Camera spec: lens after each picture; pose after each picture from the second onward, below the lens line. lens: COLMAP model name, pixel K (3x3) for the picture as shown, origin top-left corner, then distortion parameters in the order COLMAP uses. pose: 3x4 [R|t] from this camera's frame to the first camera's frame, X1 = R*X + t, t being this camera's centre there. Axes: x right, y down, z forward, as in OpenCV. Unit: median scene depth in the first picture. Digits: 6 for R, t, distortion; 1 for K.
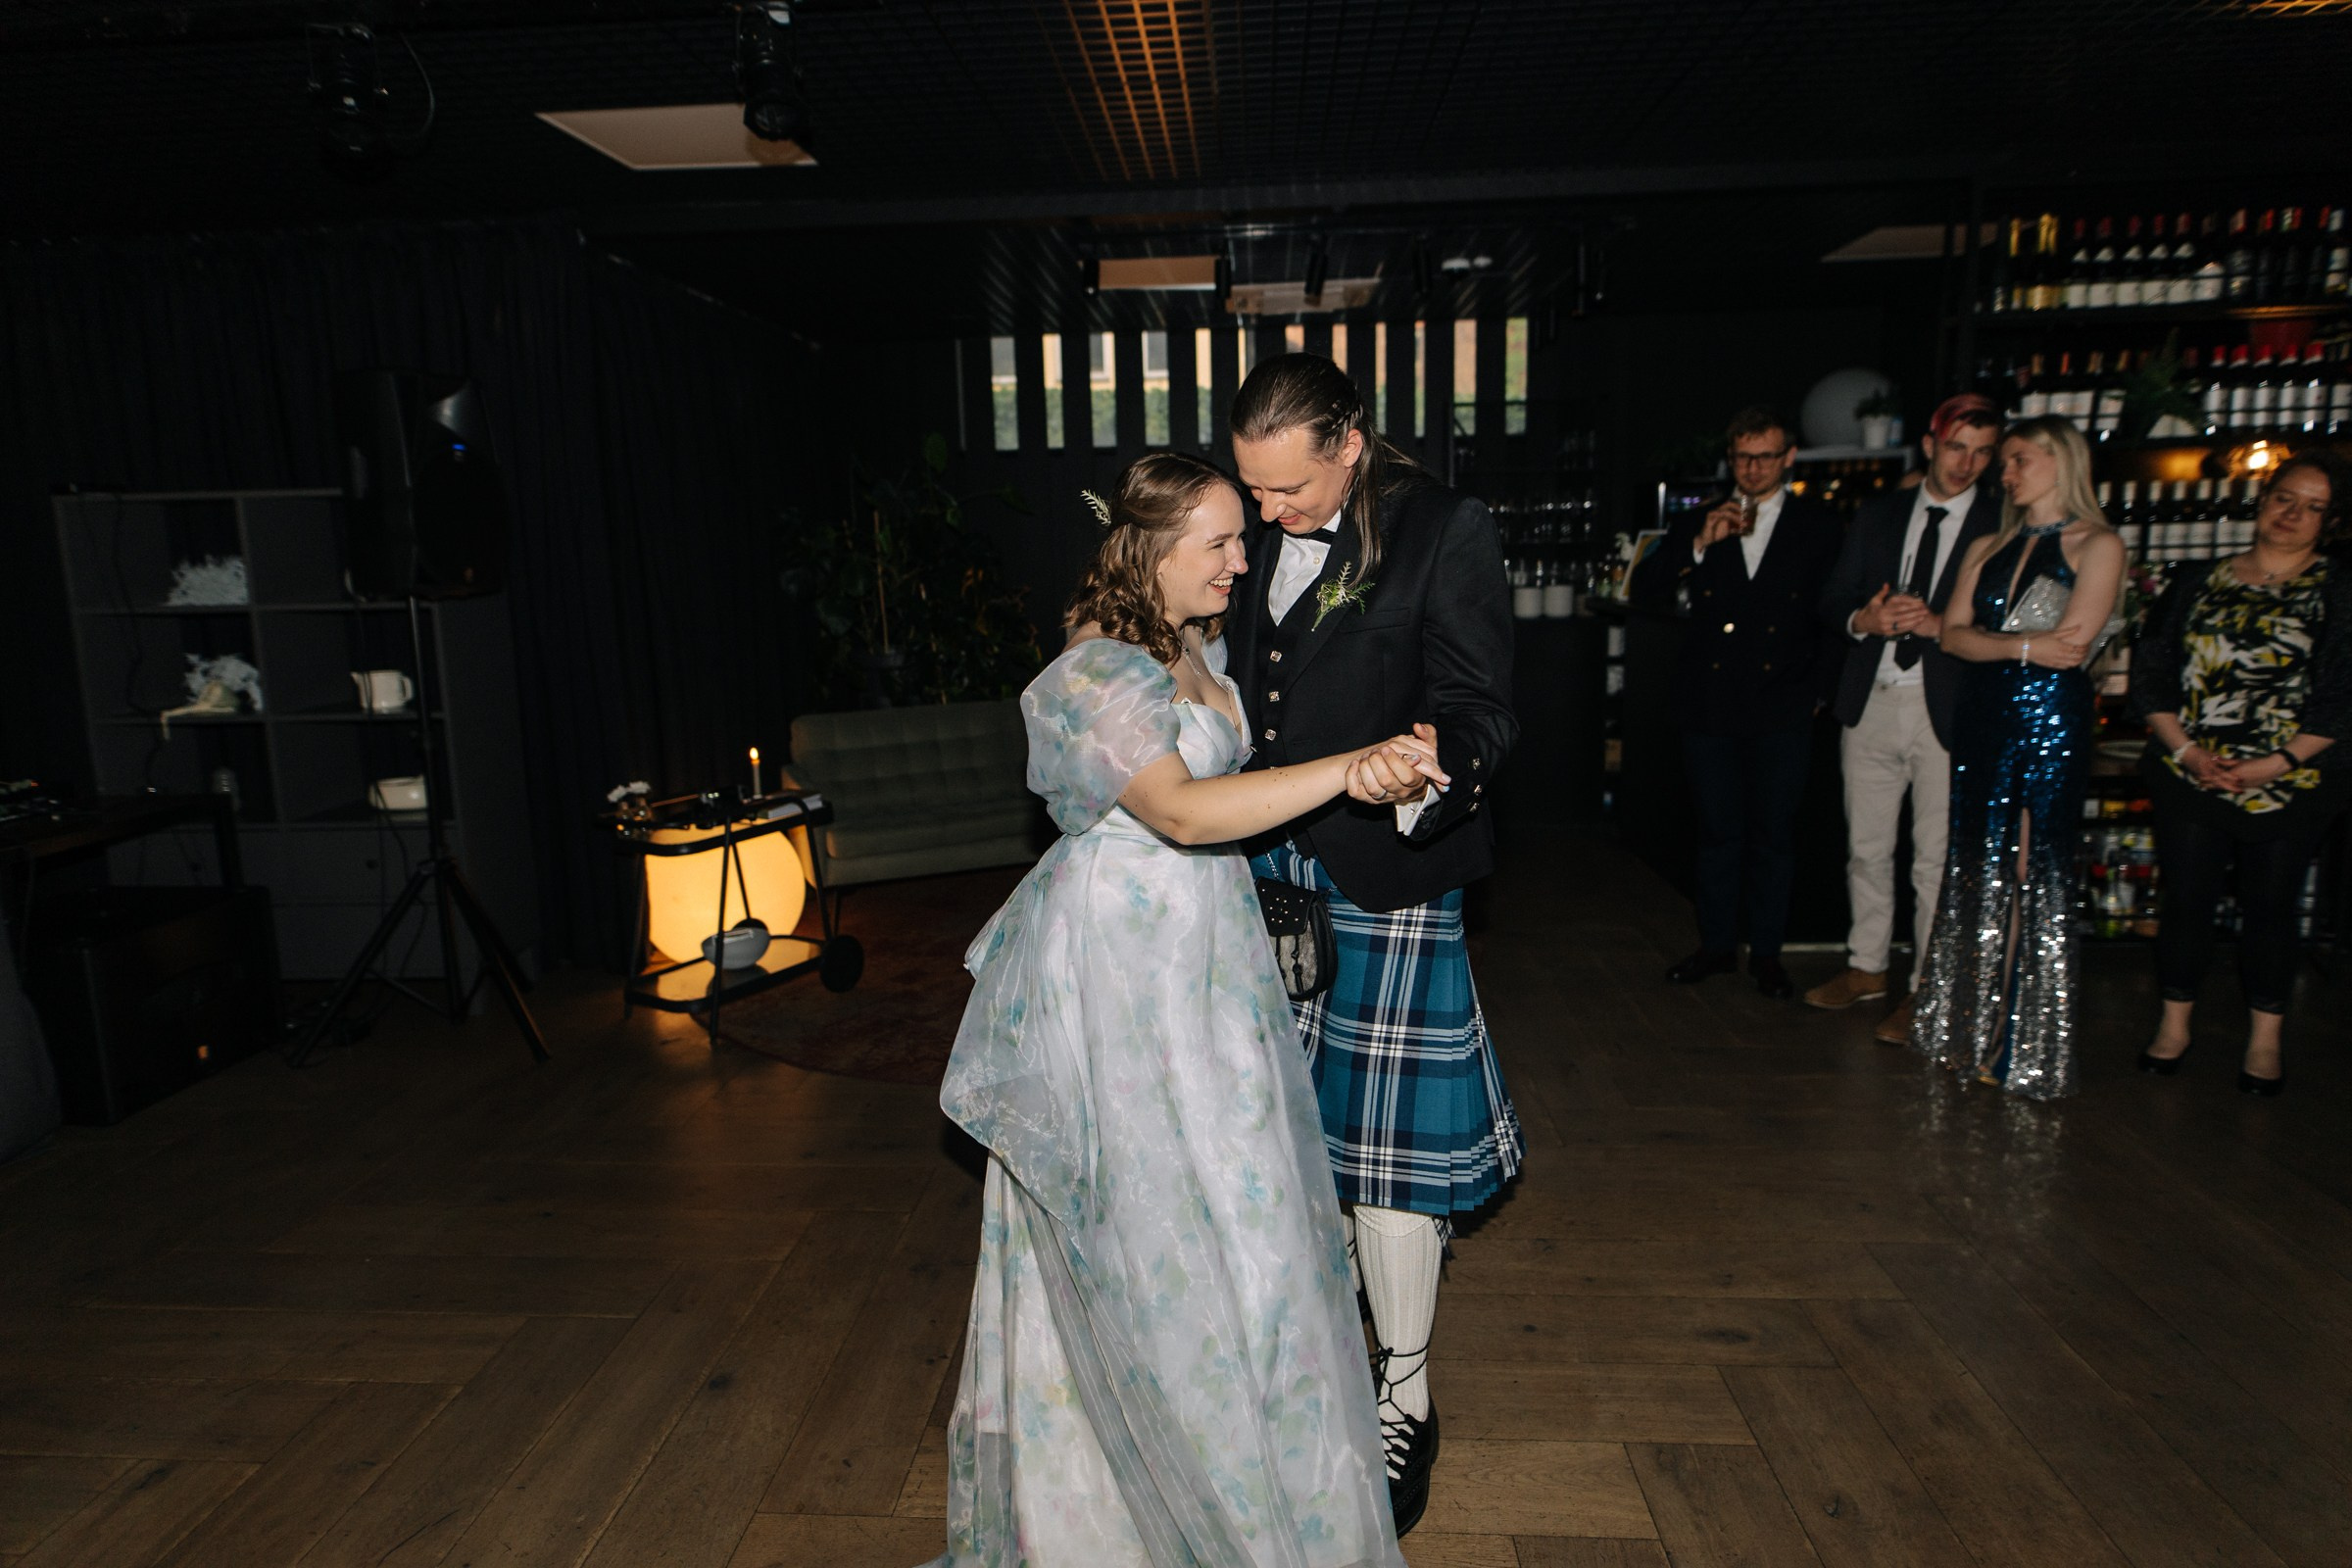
lens RADIAL K [[1328.2, 0, 1176.0], [0, 1328.2, 784.0], [0, 0, 1]] dist [0.001467, 0.000347]
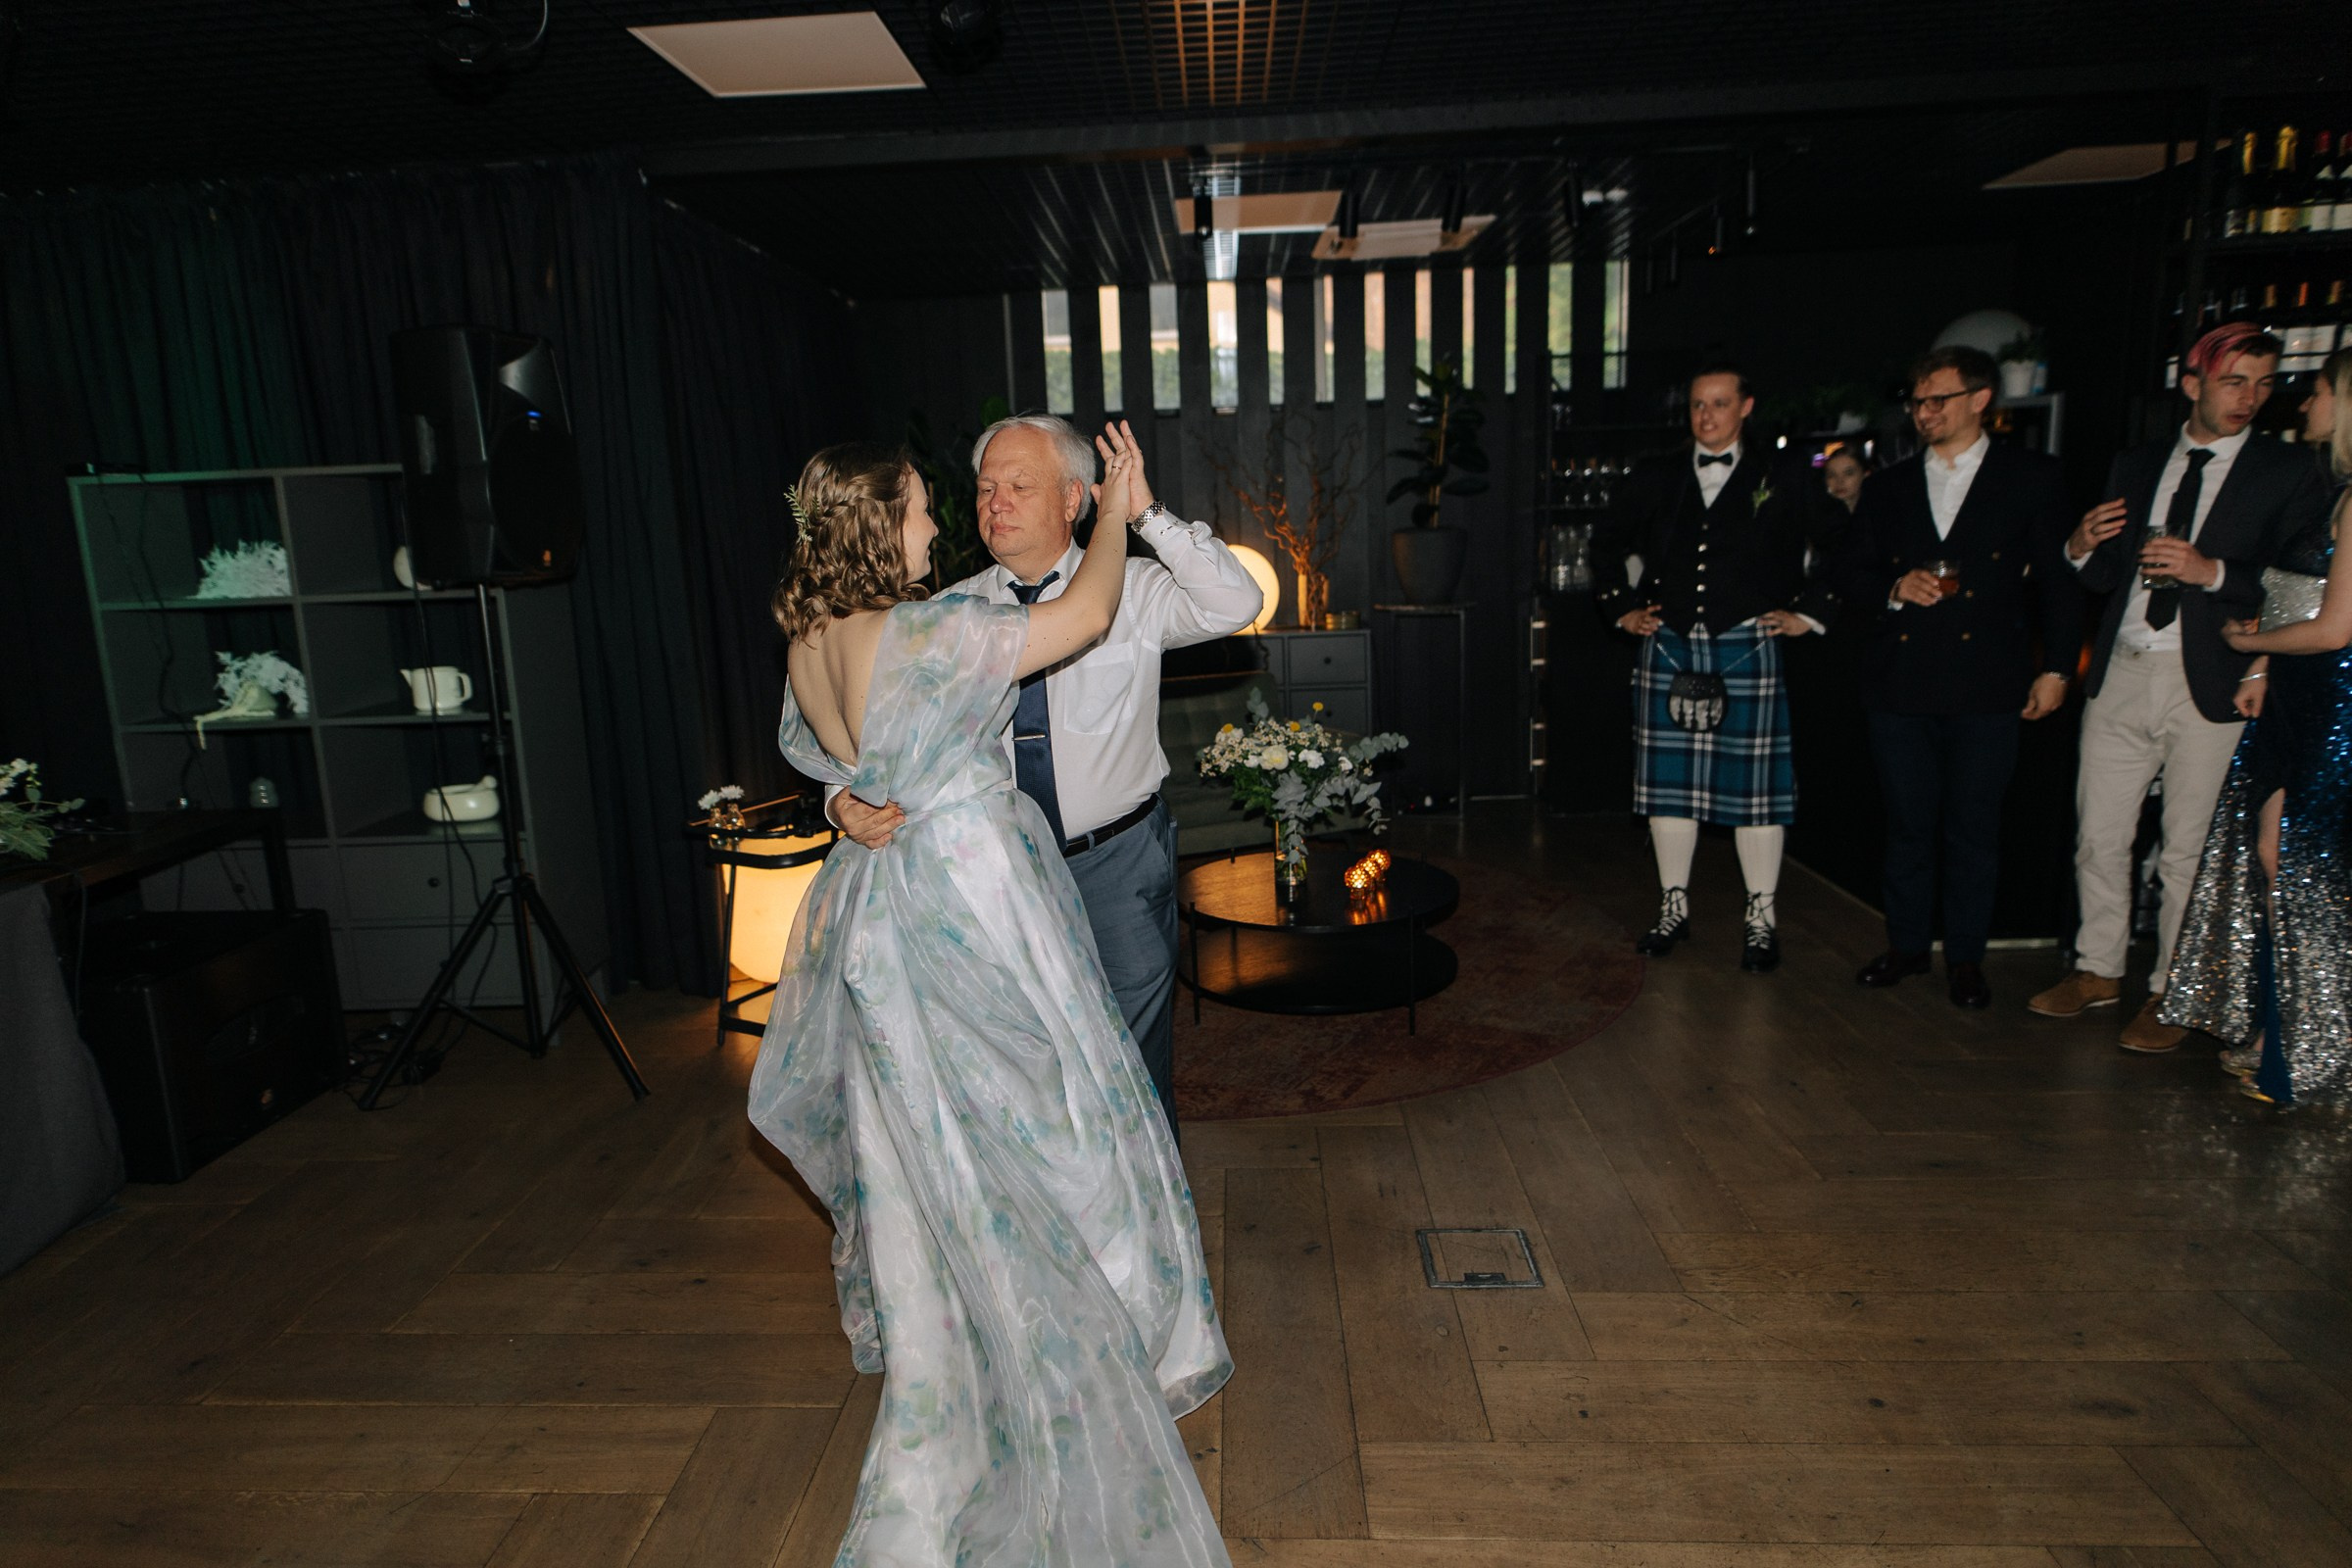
lens RADIAL K [[1379.4, 0, 1160.9], [0, 1379.4, 800.8], [0, 0, 1]] dist [0.001723, -0.000212]
pose [[0.999834, -0.017387, 0.005432, -0.118197], [0.017251, 0.999559, 0.024151, -0.009196], [-0.005849, -0.024054, 0.999694, 0.061942]]
